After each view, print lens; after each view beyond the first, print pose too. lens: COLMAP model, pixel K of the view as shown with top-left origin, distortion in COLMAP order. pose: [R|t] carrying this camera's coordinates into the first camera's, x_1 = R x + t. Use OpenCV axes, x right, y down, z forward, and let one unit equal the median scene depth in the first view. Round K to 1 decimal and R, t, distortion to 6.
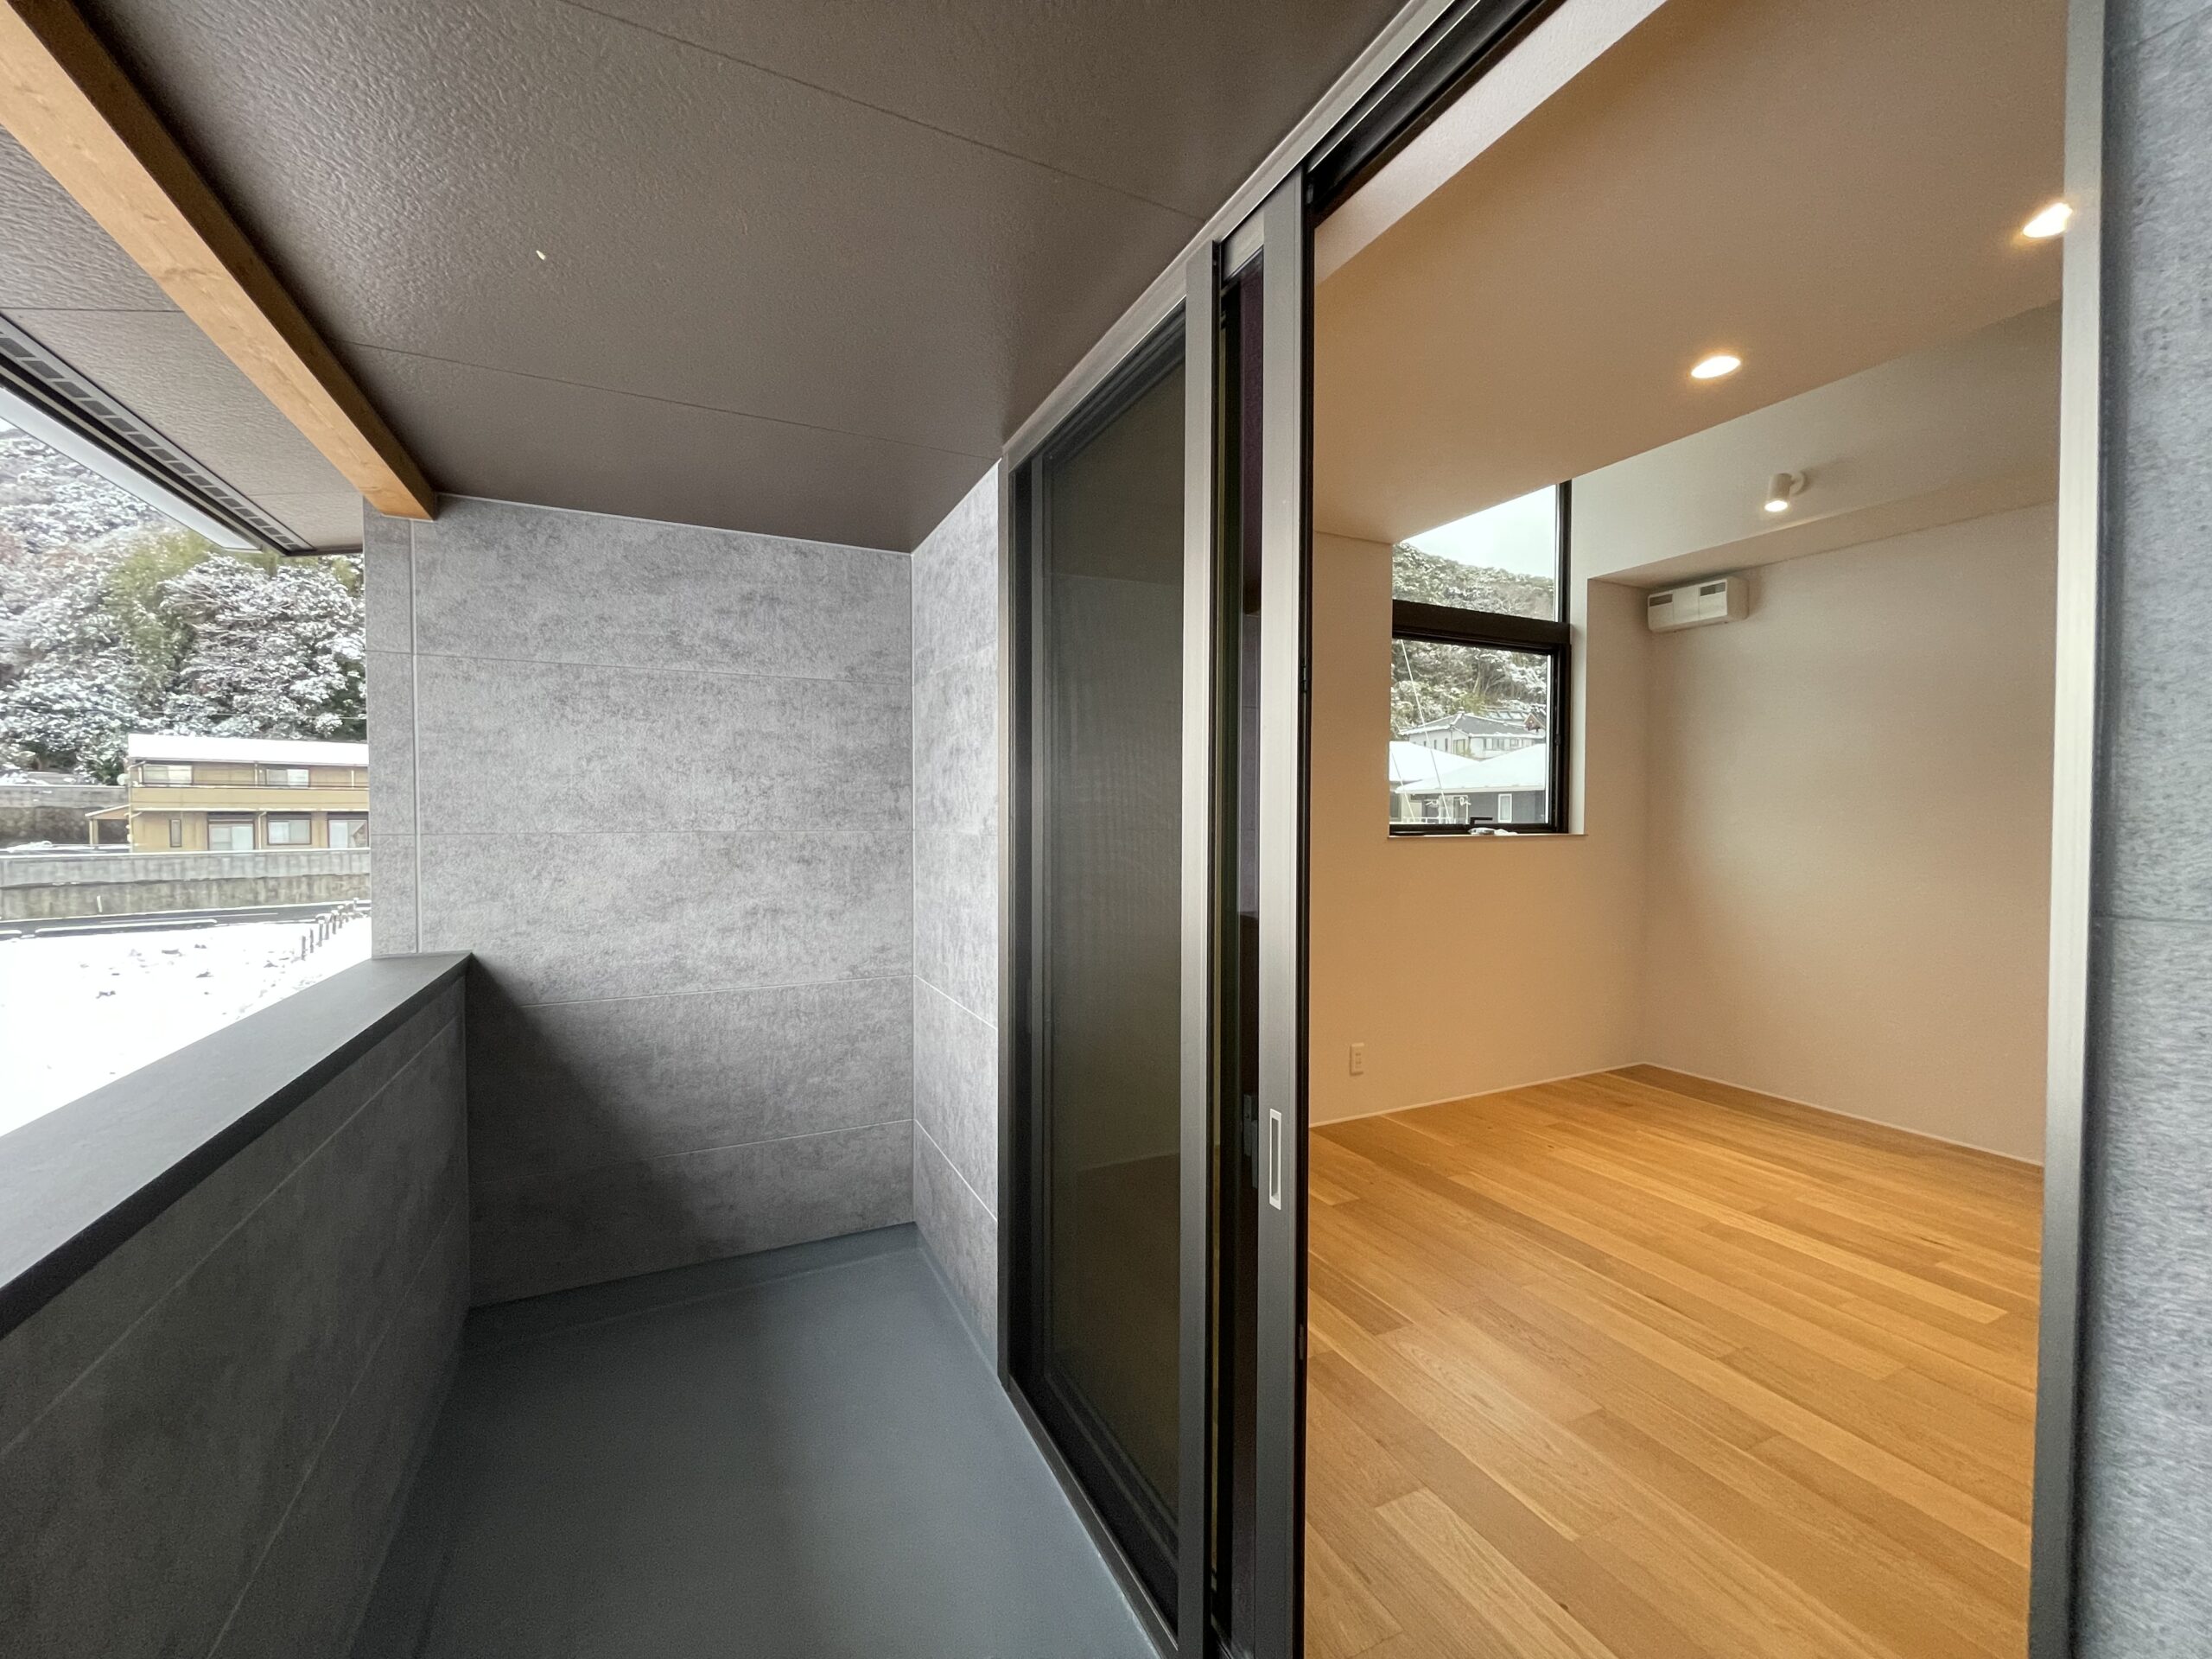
lens RADIAL K [[894.1, 0, 1100.7], [0, 894.1, 834.3], [0, 0, 1]] dist [-0.000887, 0.000885]
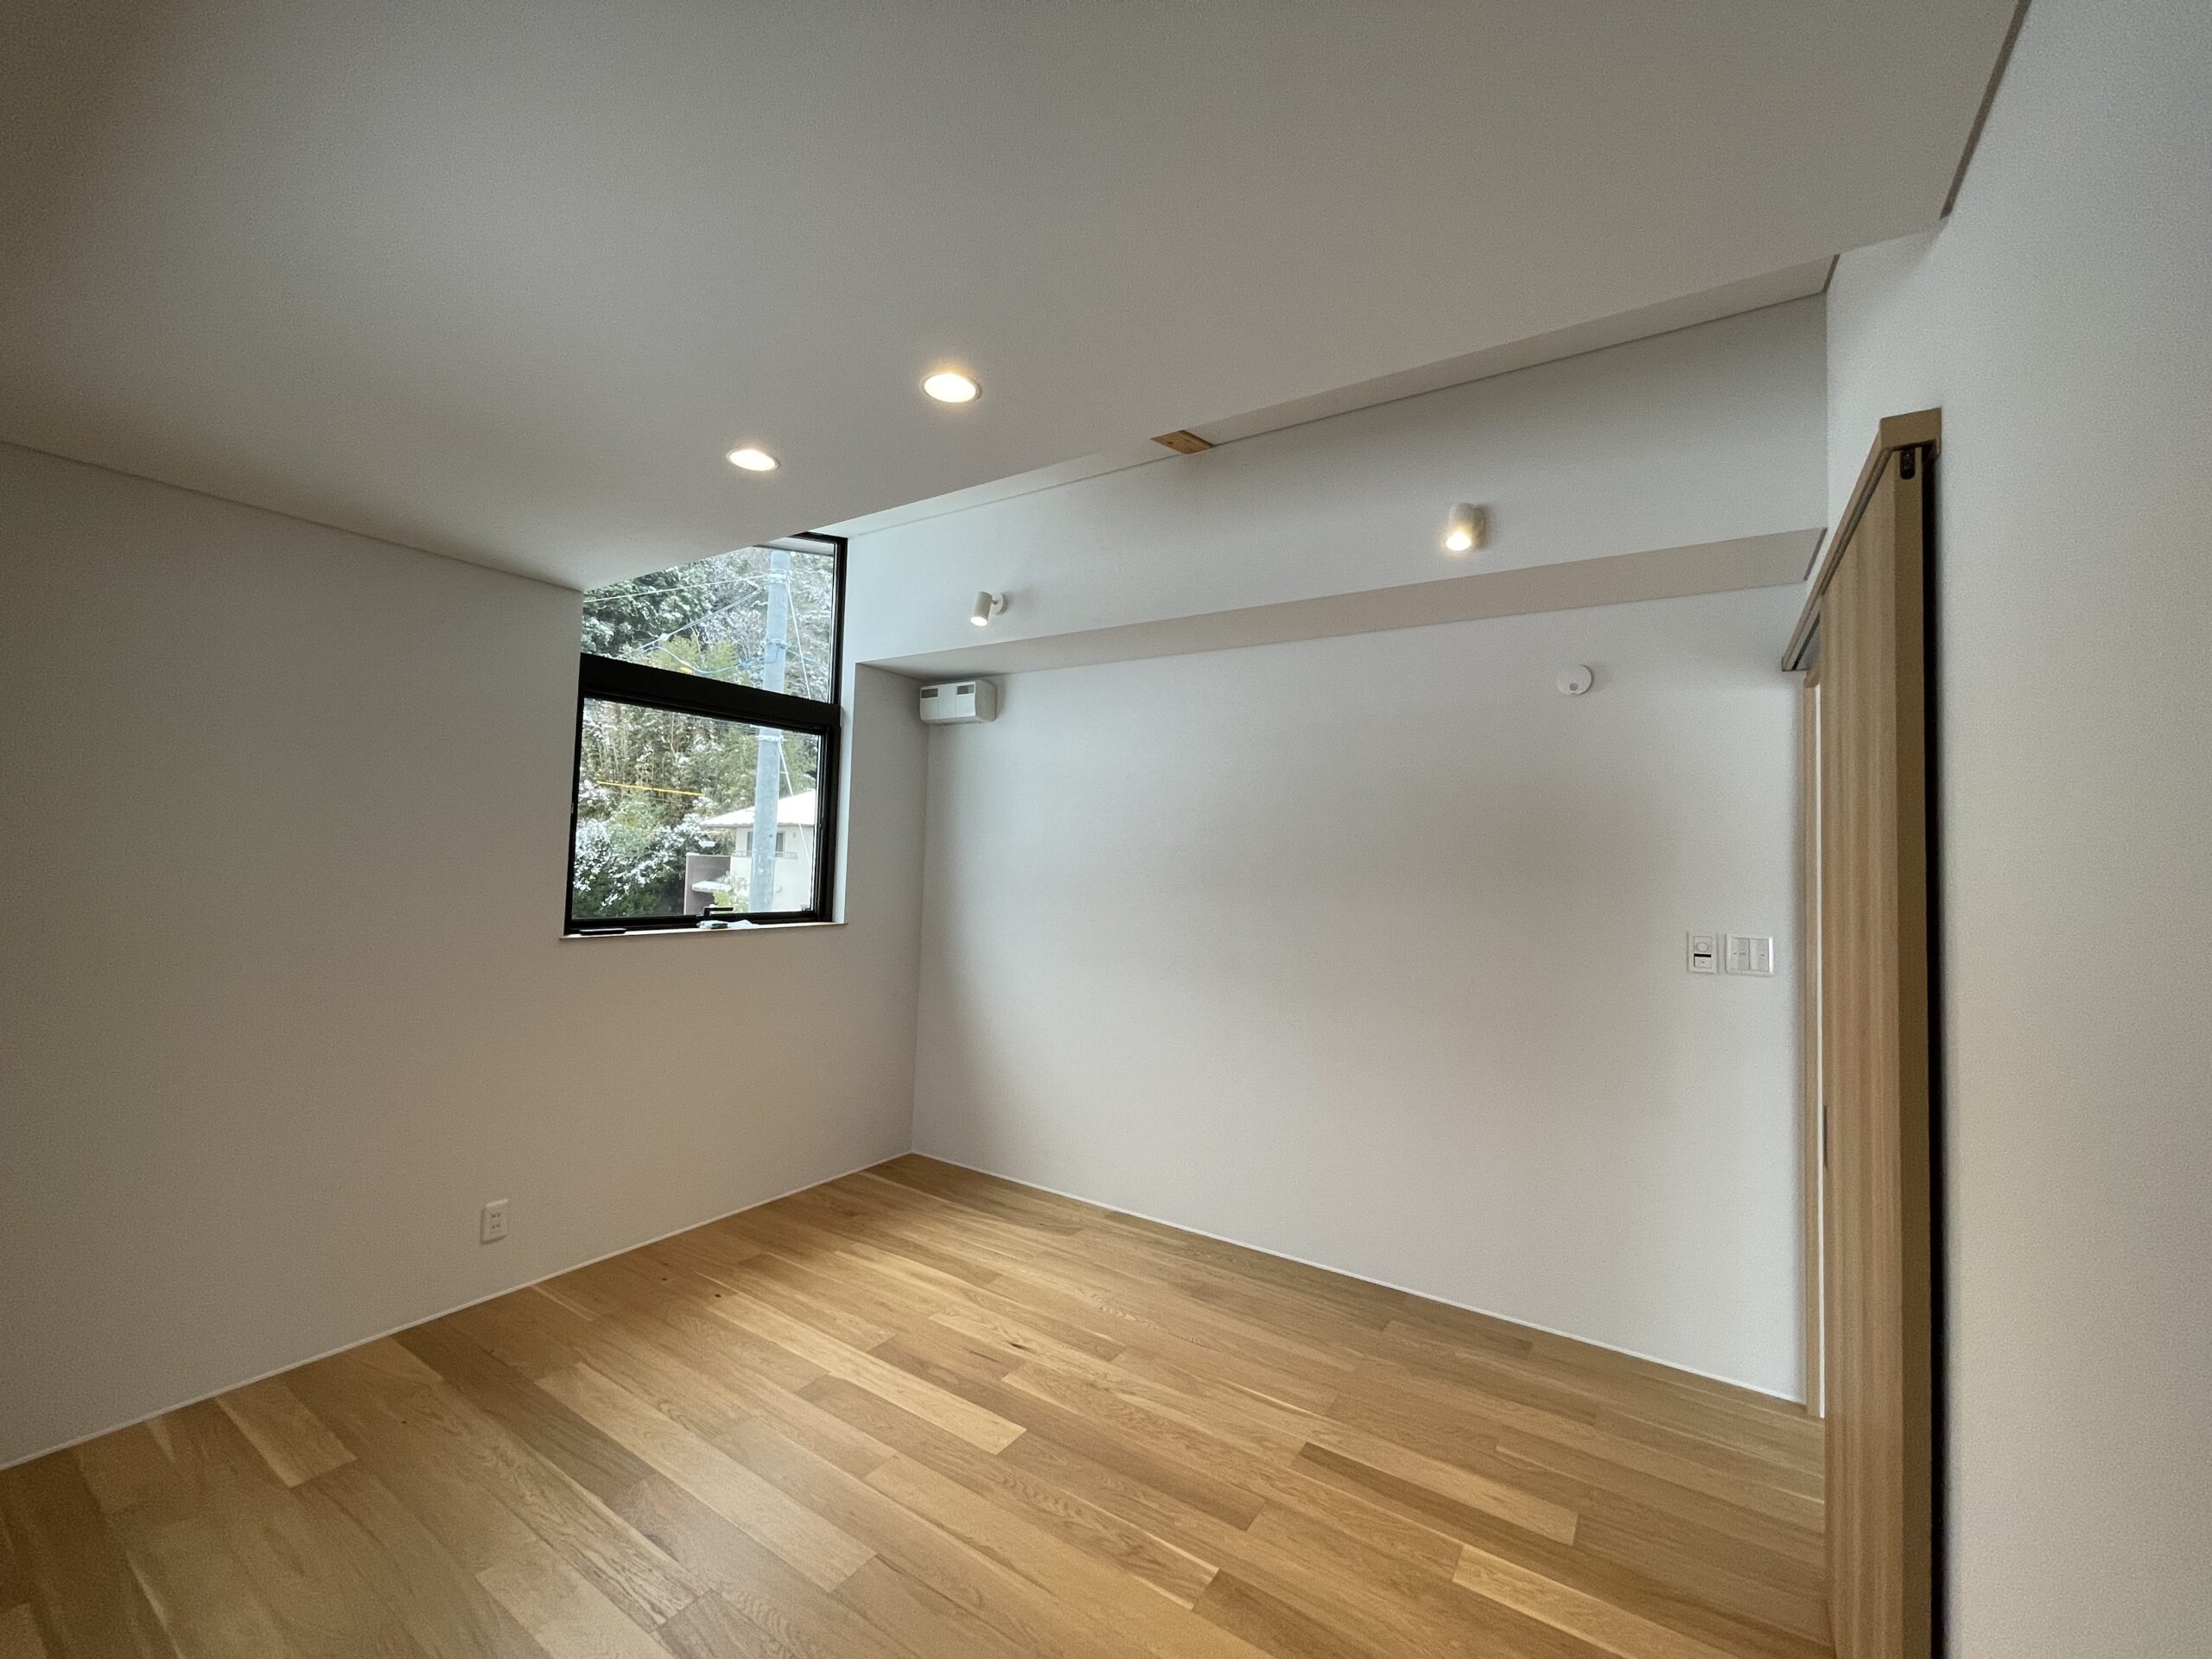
lens RADIAL K [[894.1, 0, 1119.6], [0, 894.1, 823.1], [0, 0, 1]] dist [-0.000887, 0.000885]
pose [[0.848590, 0.052558, 0.526433, 0.316028], [-0.021388, 0.997648, -0.065127, -0.057764], [-0.528618, 0.044007, 0.847718, 0.026256]]
